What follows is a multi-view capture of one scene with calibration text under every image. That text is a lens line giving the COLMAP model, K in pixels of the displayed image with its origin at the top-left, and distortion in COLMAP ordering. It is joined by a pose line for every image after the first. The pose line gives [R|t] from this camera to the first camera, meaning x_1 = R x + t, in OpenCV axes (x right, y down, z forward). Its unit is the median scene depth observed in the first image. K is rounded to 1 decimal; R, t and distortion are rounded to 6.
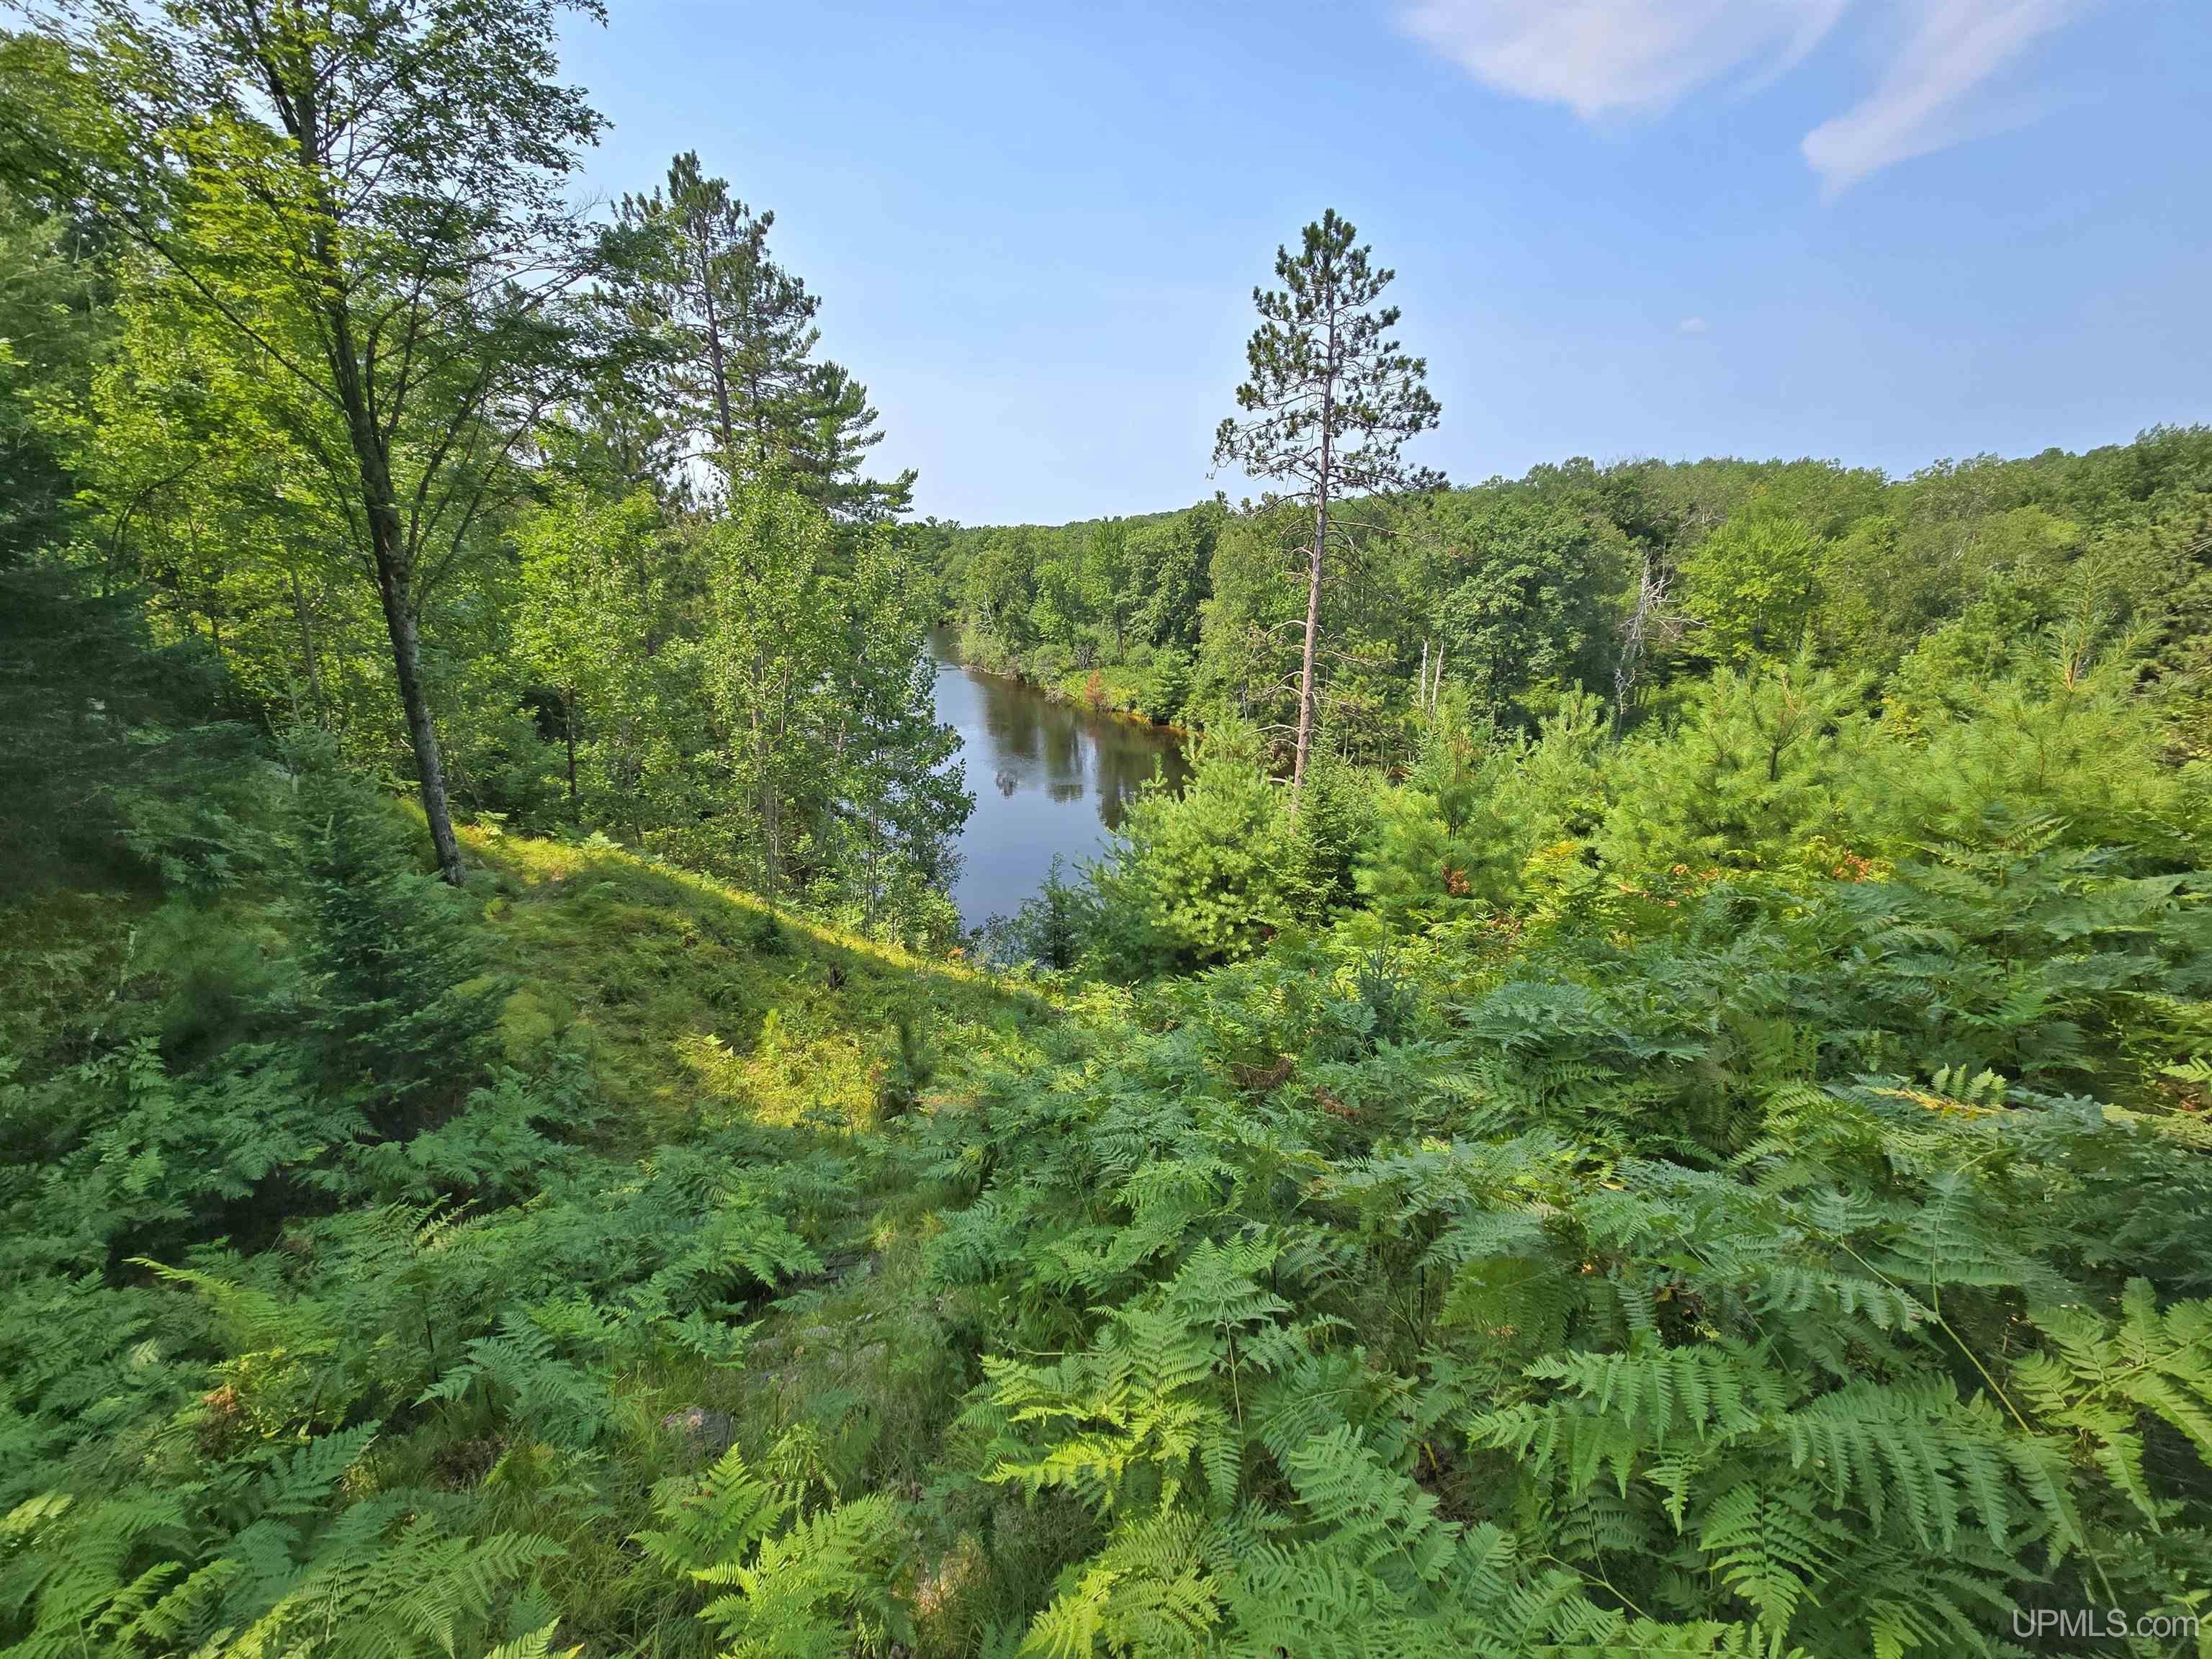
lens RADIAL K [[902.9, 0, 1115.8], [0, 902.9, 815.4], [0, 0, 1]] dist [0.003466, -0.001664]
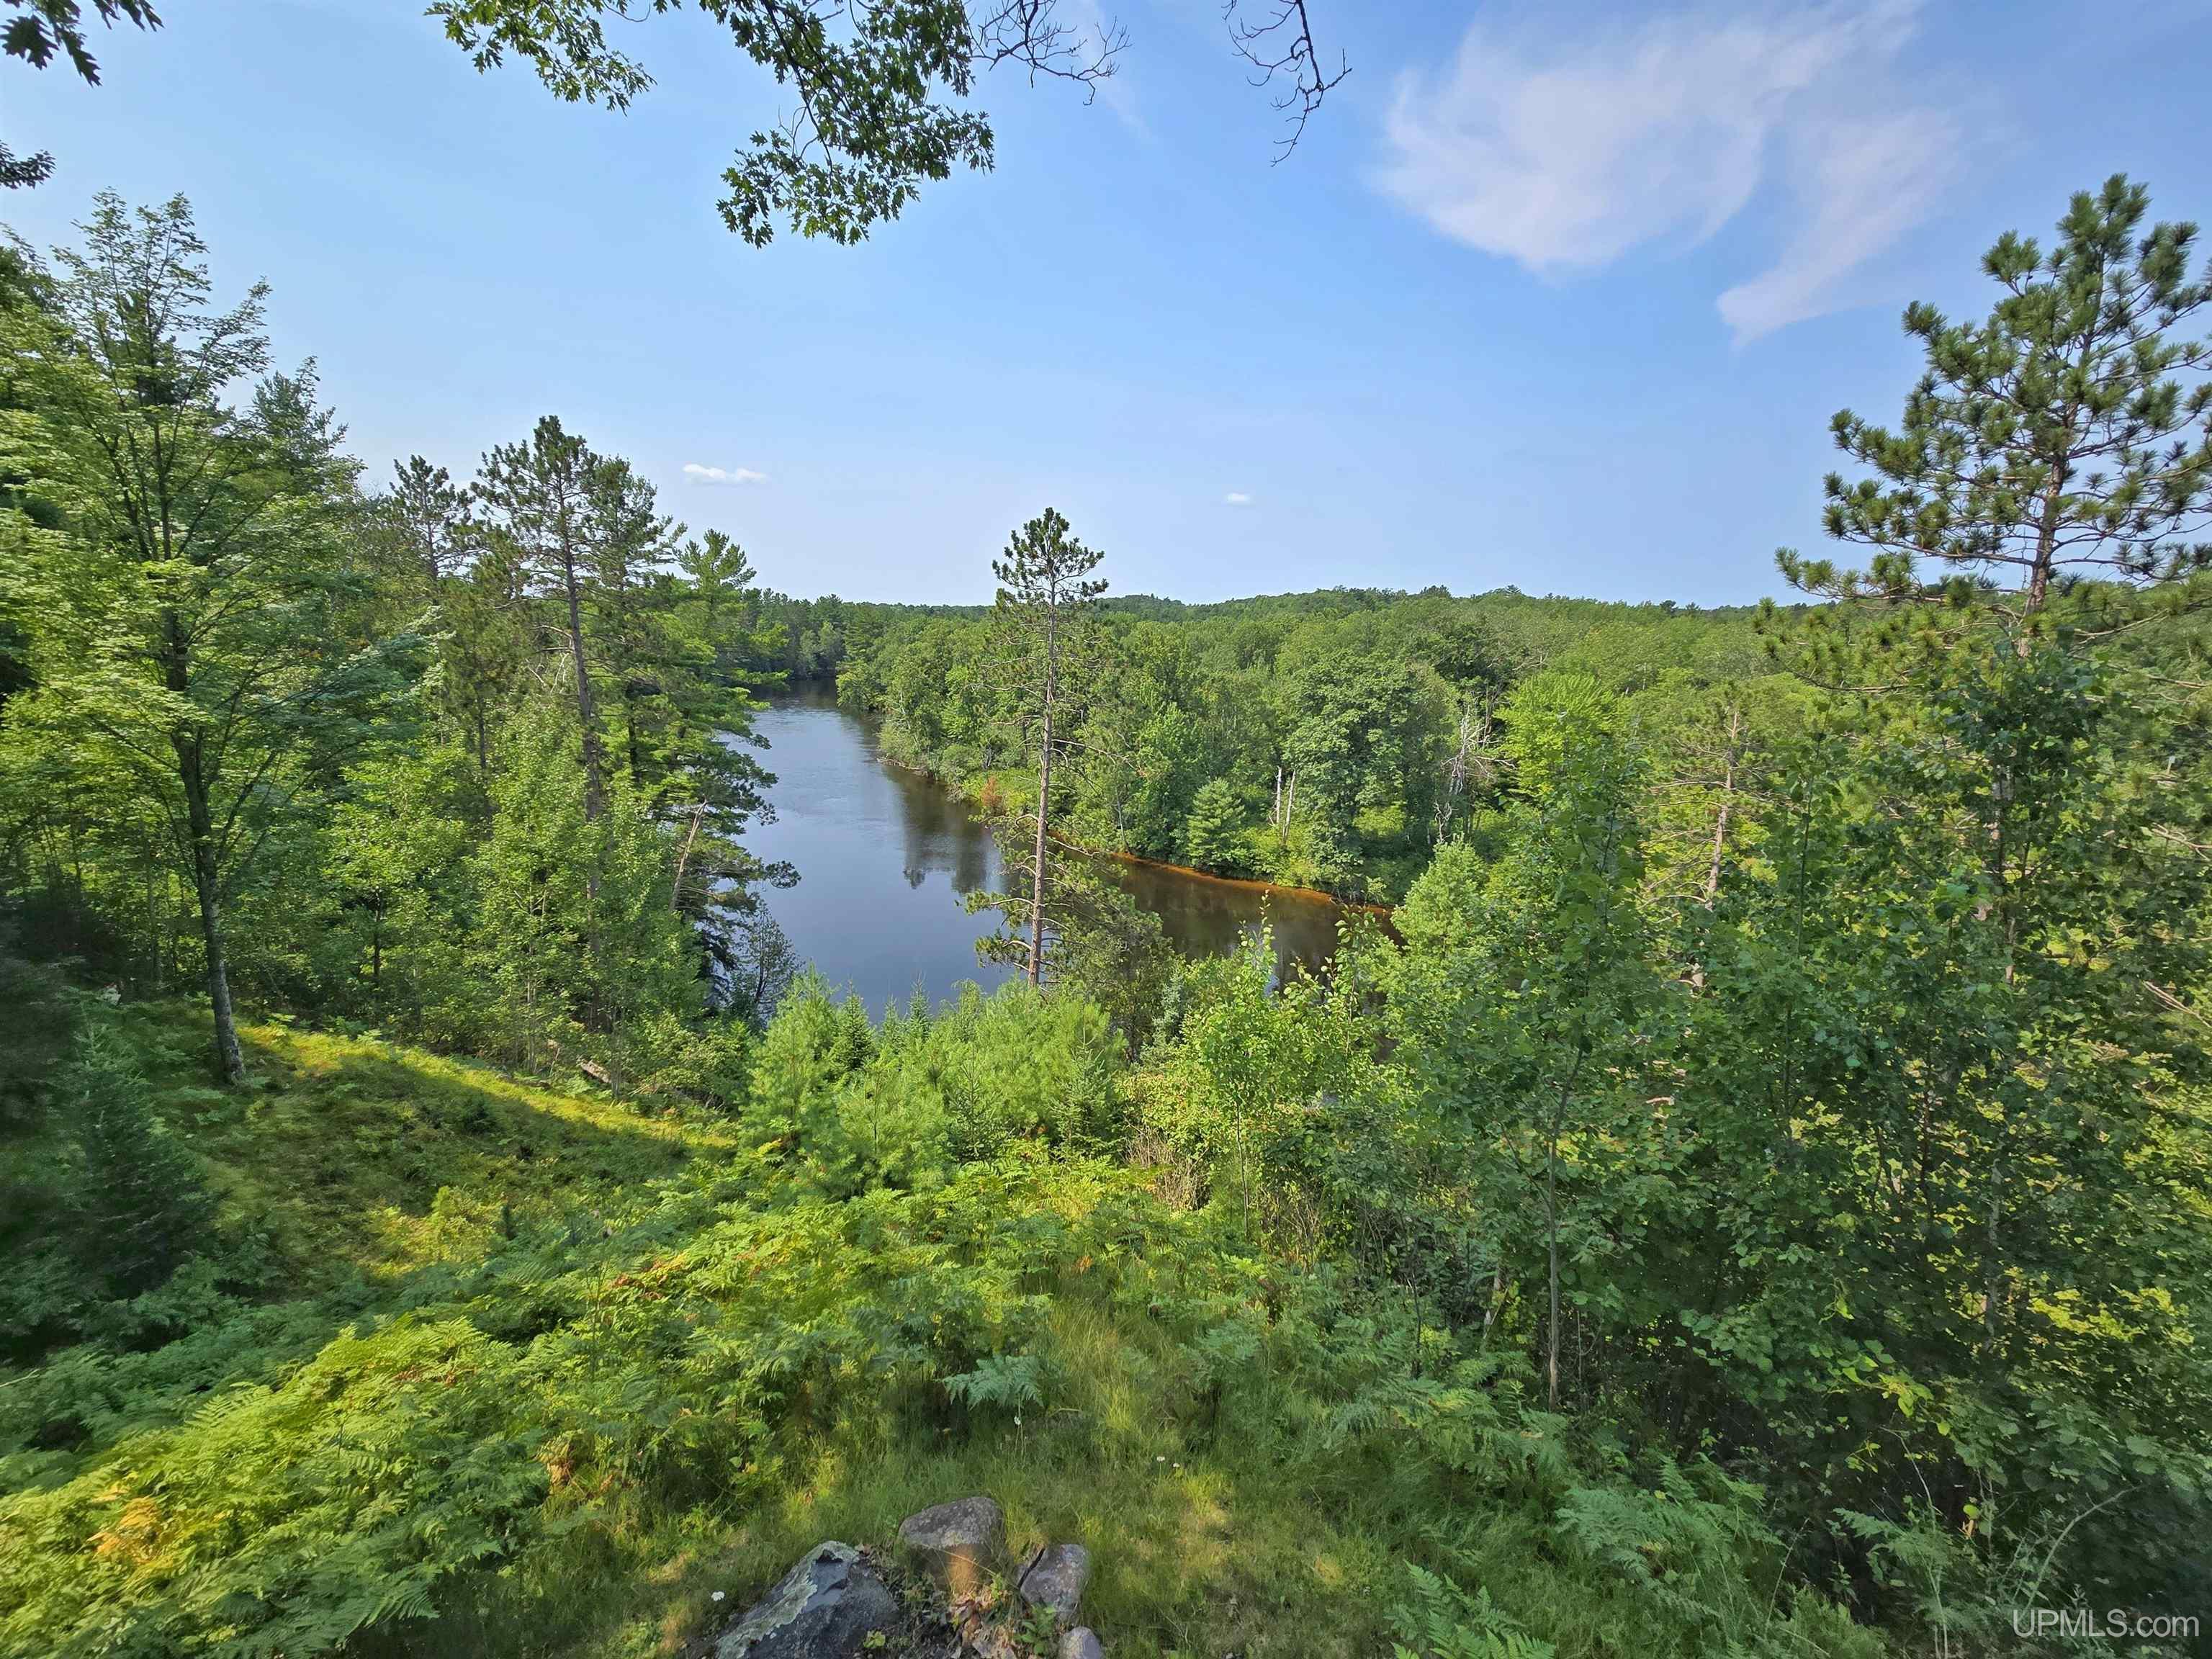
lens RADIAL K [[902.9, 0, 1113.5], [0, 902.9, 816.9], [0, 0, 1]] dist [0.003466, -0.001664]
pose [[0.998068, 0.028661, 0.055121, 0.185272], [-0.024116, 0.996387, -0.081429, -0.088422], [-0.057256, 0.079942, 0.995154, -0.172728]]
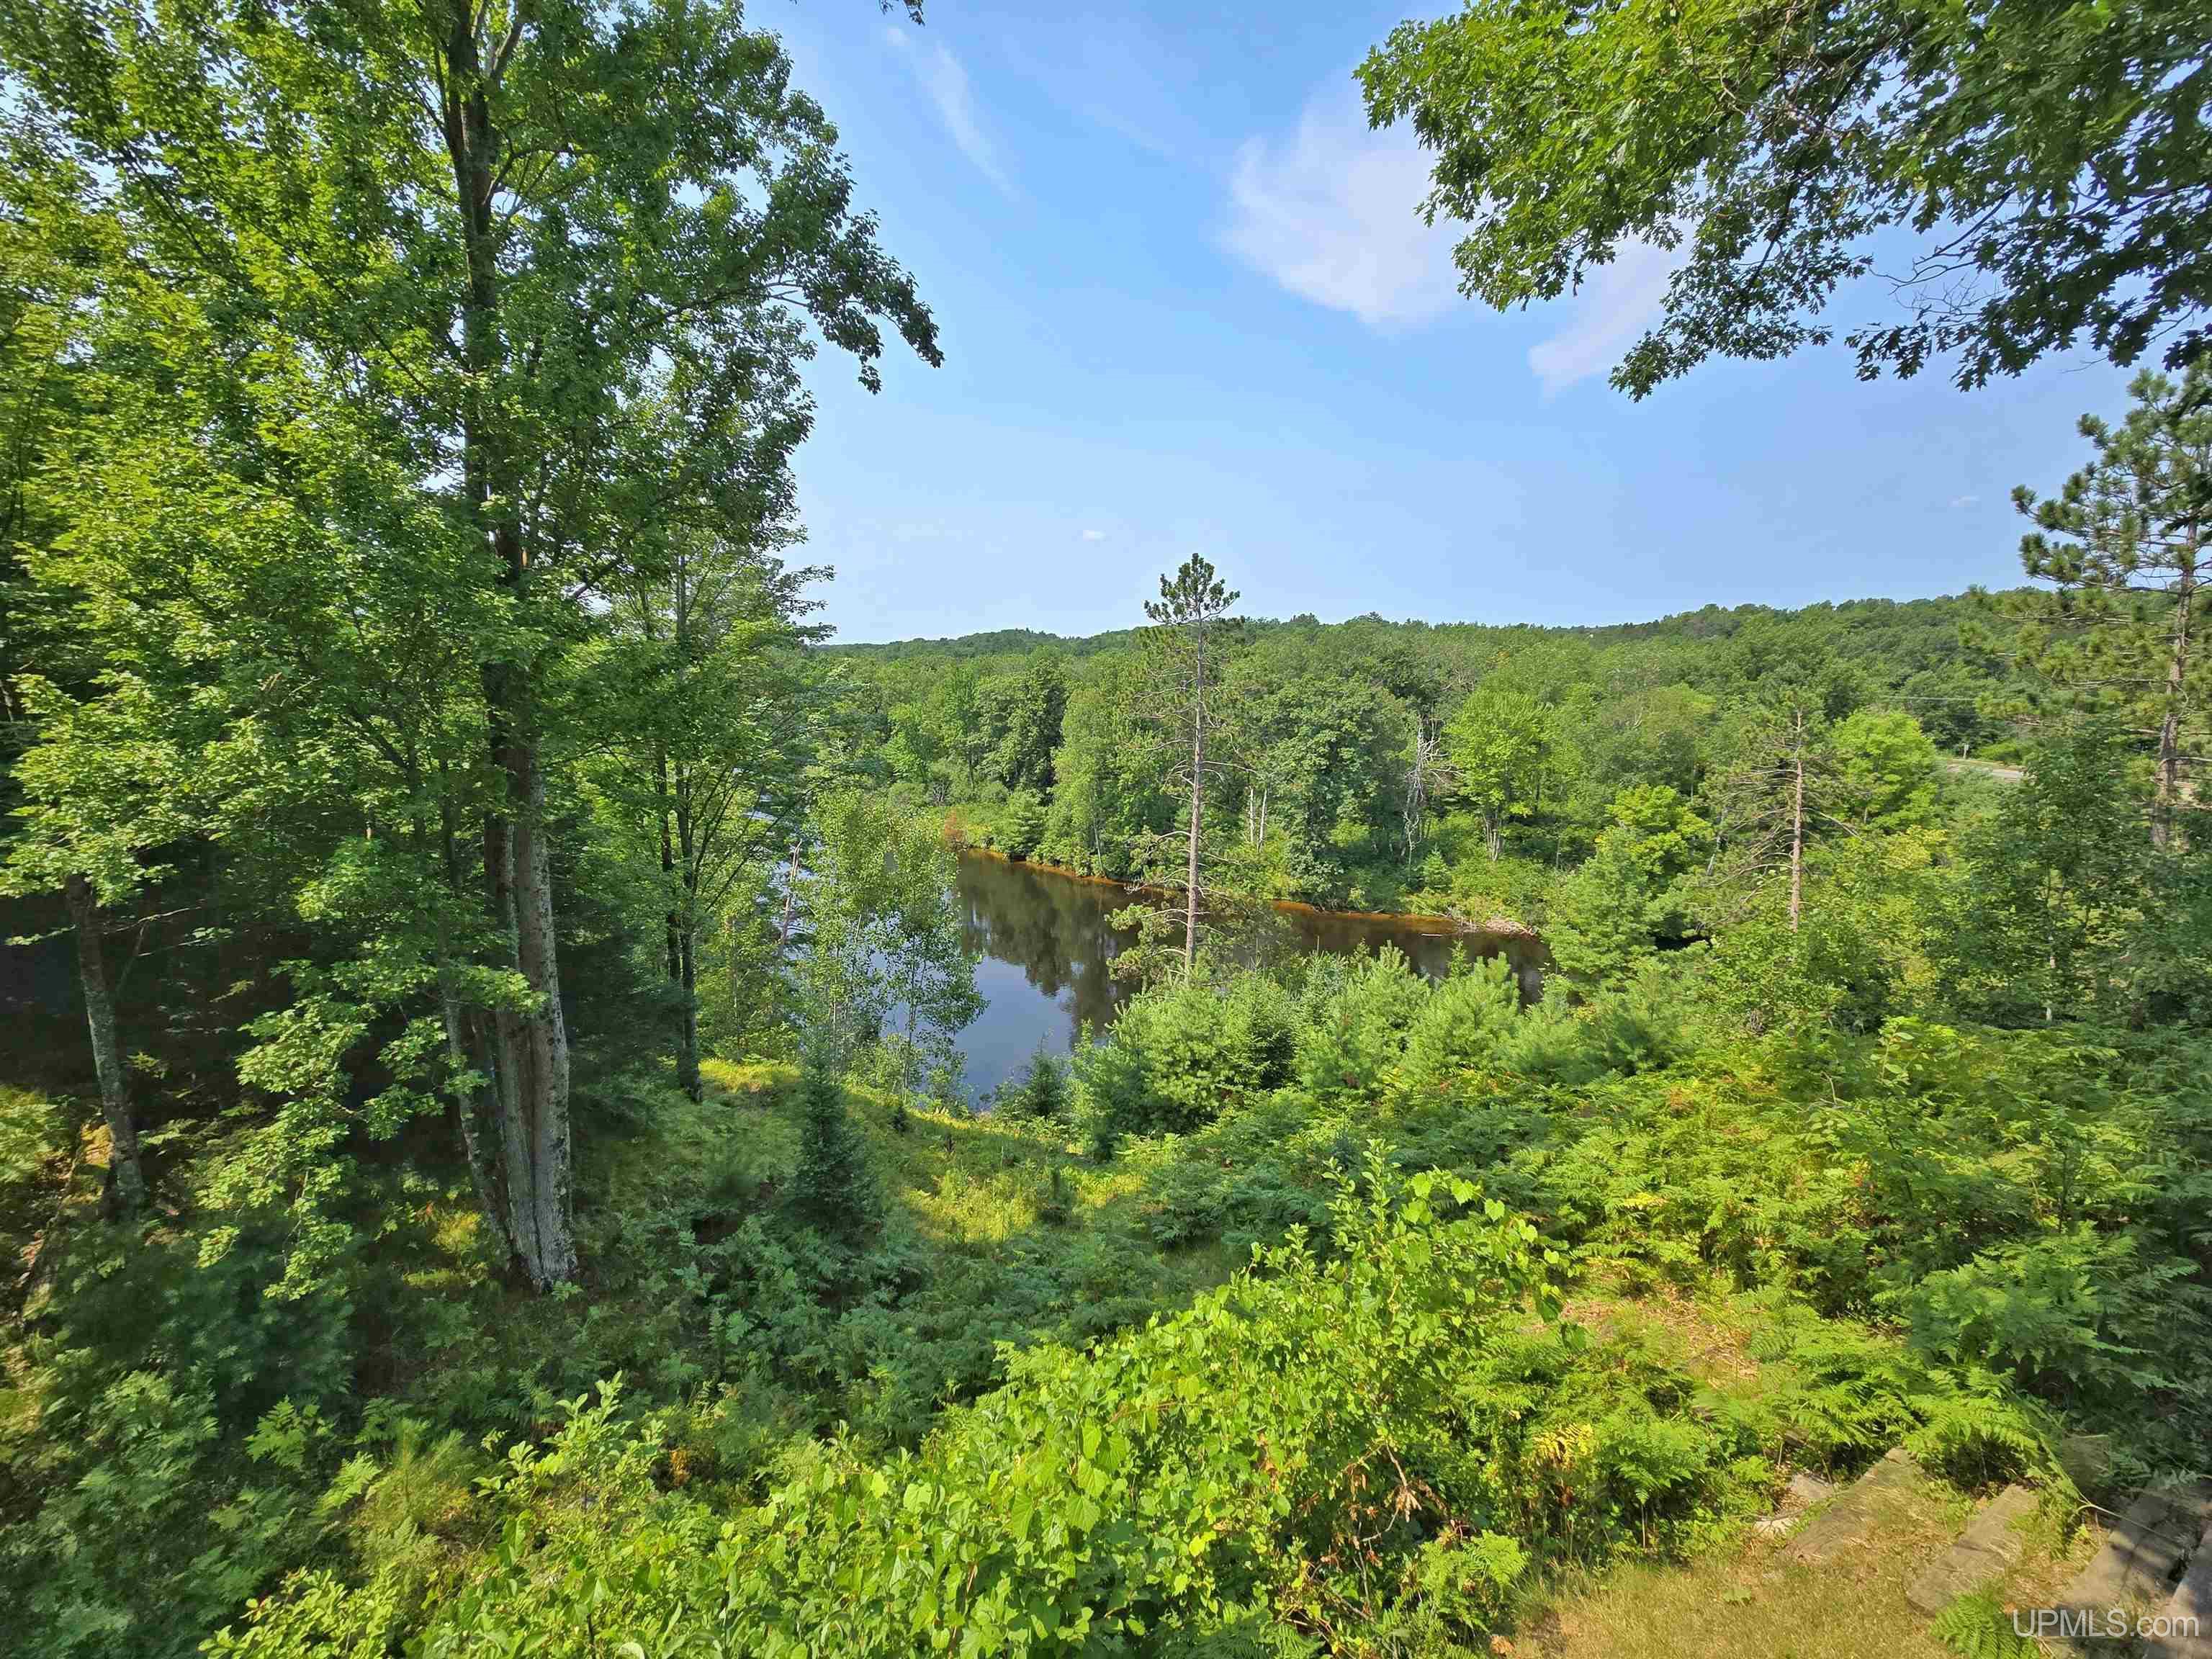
lens RADIAL K [[902.9, 0, 1113.4], [0, 902.9, 809.9], [0, 0, 1]] dist [0.003466, -0.001664]
pose [[0.981925, -0.019413, 0.188273, -0.116209], [0.043181, 0.991470, -0.122973, -0.065972], [-0.184280, 0.128880, 0.974387, -0.220194]]
